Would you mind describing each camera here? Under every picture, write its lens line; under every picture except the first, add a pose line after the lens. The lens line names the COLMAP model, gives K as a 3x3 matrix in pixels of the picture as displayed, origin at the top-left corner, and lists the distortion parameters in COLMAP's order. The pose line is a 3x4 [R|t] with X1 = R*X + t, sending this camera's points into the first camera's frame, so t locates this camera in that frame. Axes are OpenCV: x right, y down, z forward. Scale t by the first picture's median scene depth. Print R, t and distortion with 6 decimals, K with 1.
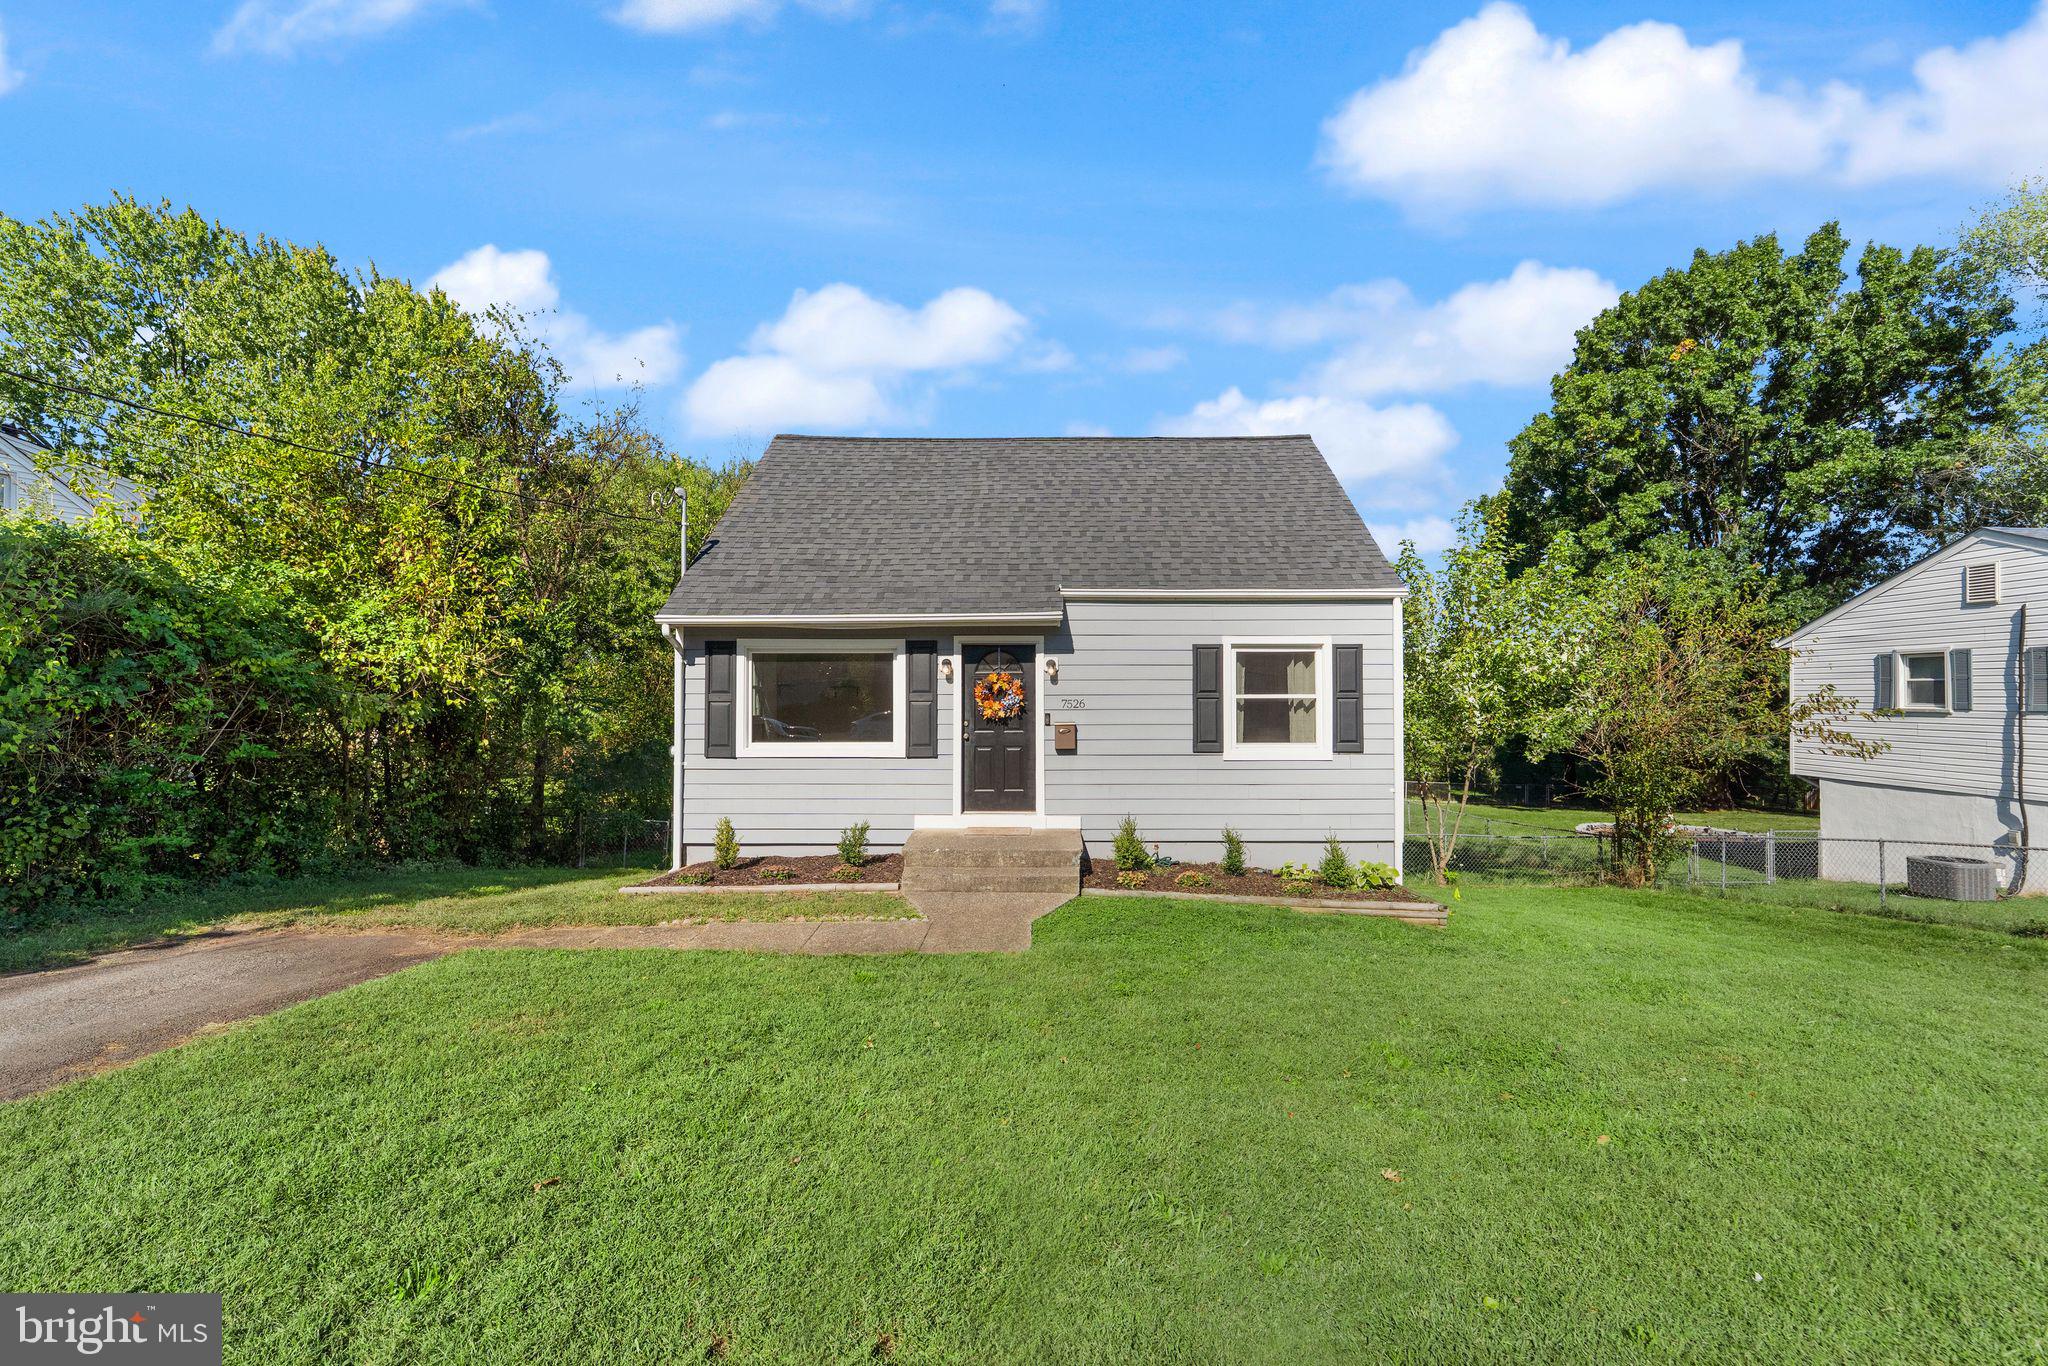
lens RADIAL K [[846.2, 0, 1030.6], [0, 846.2, 699.0], [0, 0, 1]] dist [-0.001196, -0.000269]
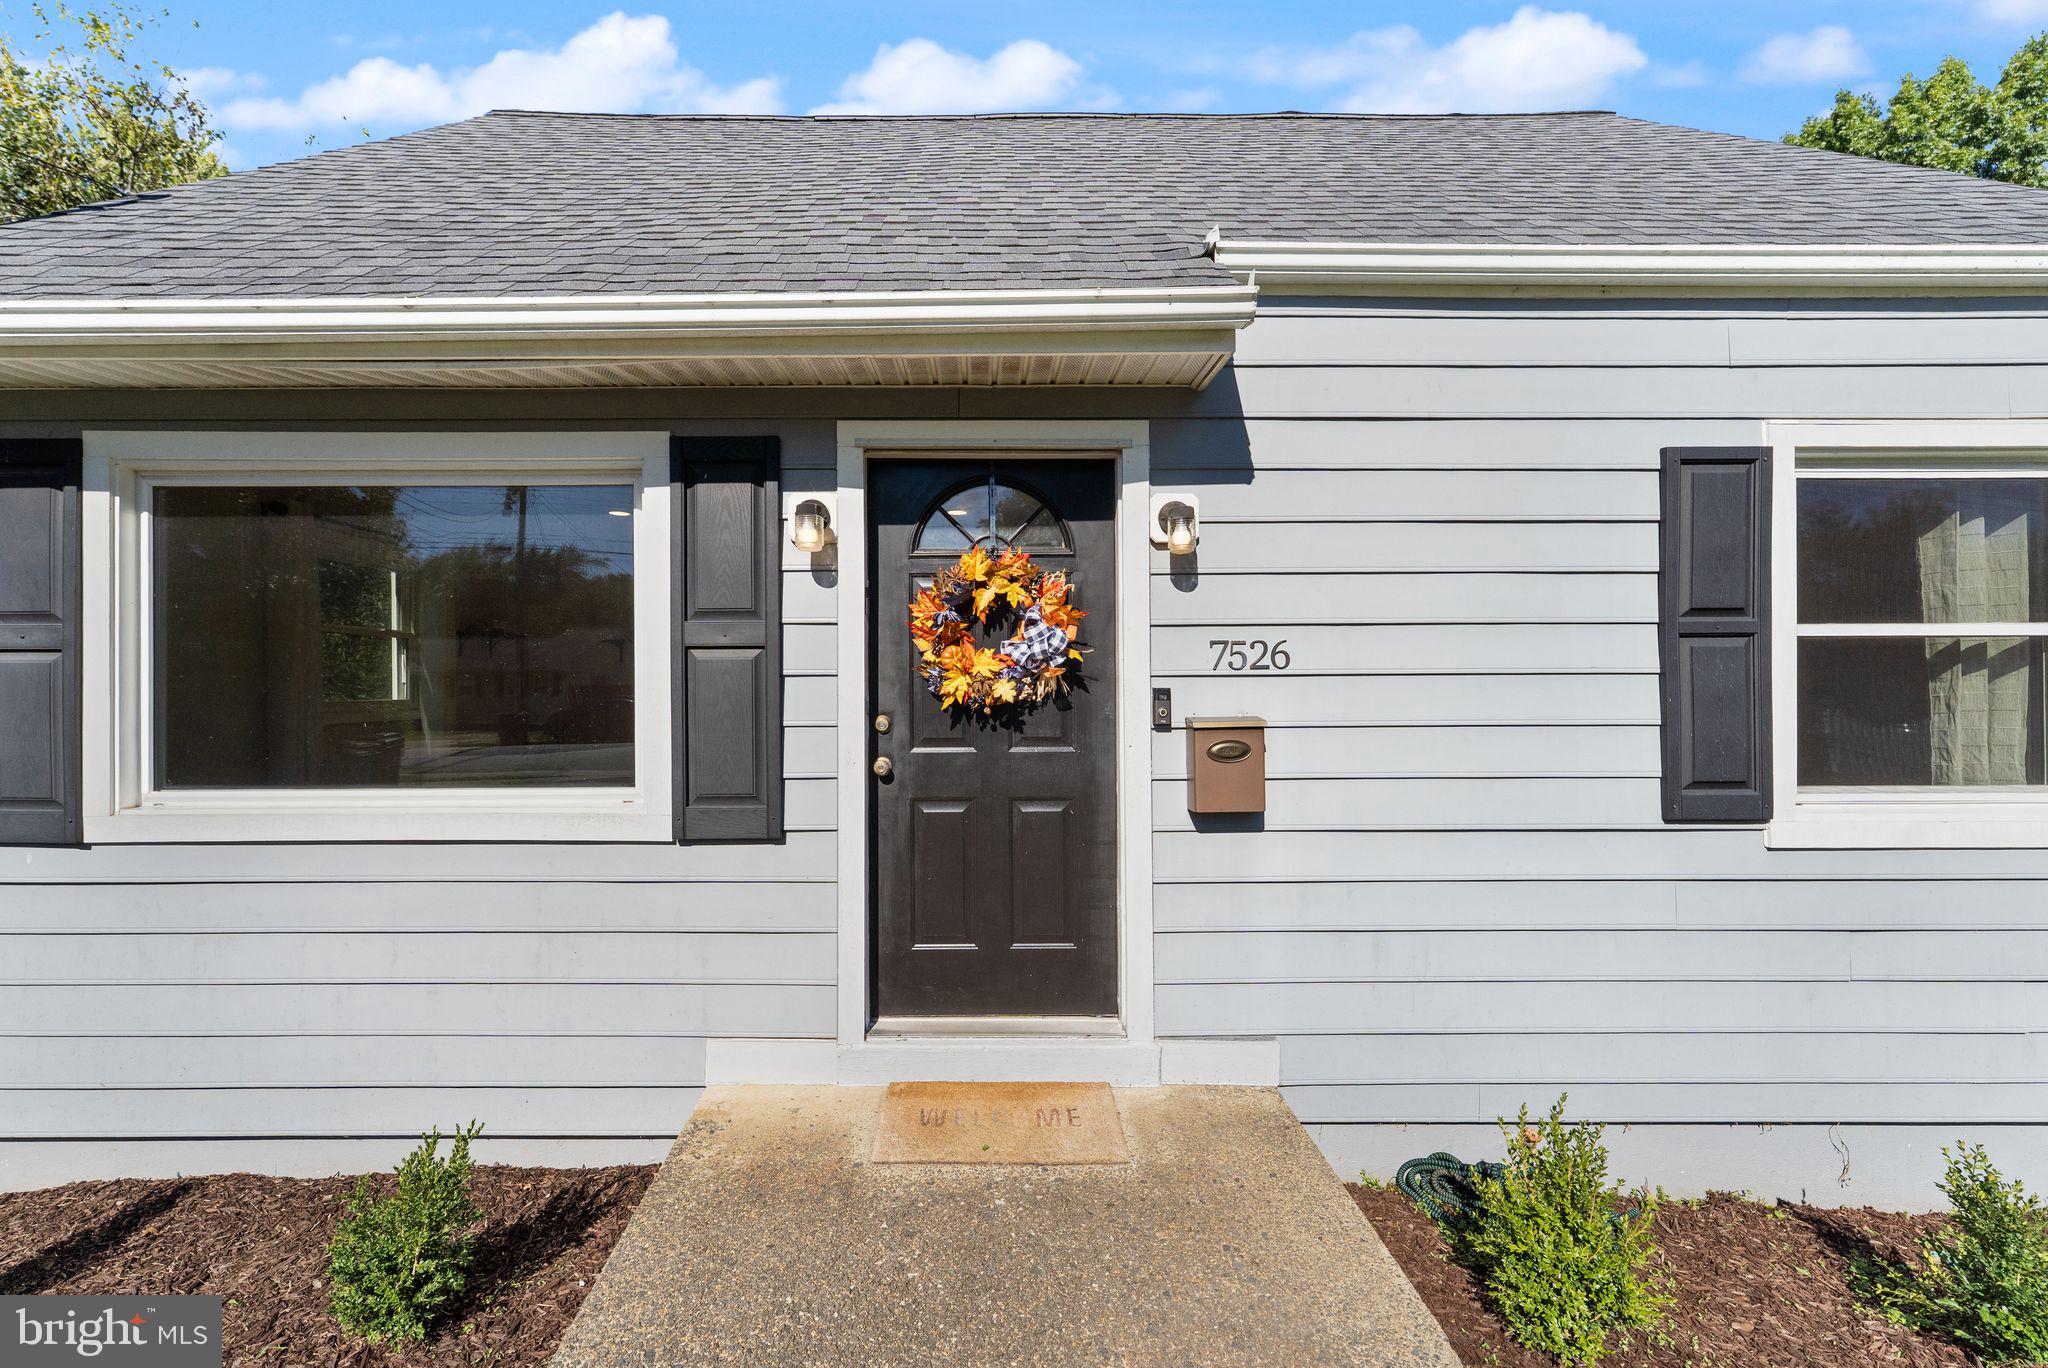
lens RADIAL K [[846.2, 0, 1008.9], [0, 846.2, 675.7], [0, 0, 1]] dist [-0.001196, -0.000269]
pose [[0.999501, -0.001878, 0.031537, -0.041562], [0.001797, 0.999995, 0.002585, 0.011859], [-0.031542, -0.002527, 0.999499, 0.709488]]
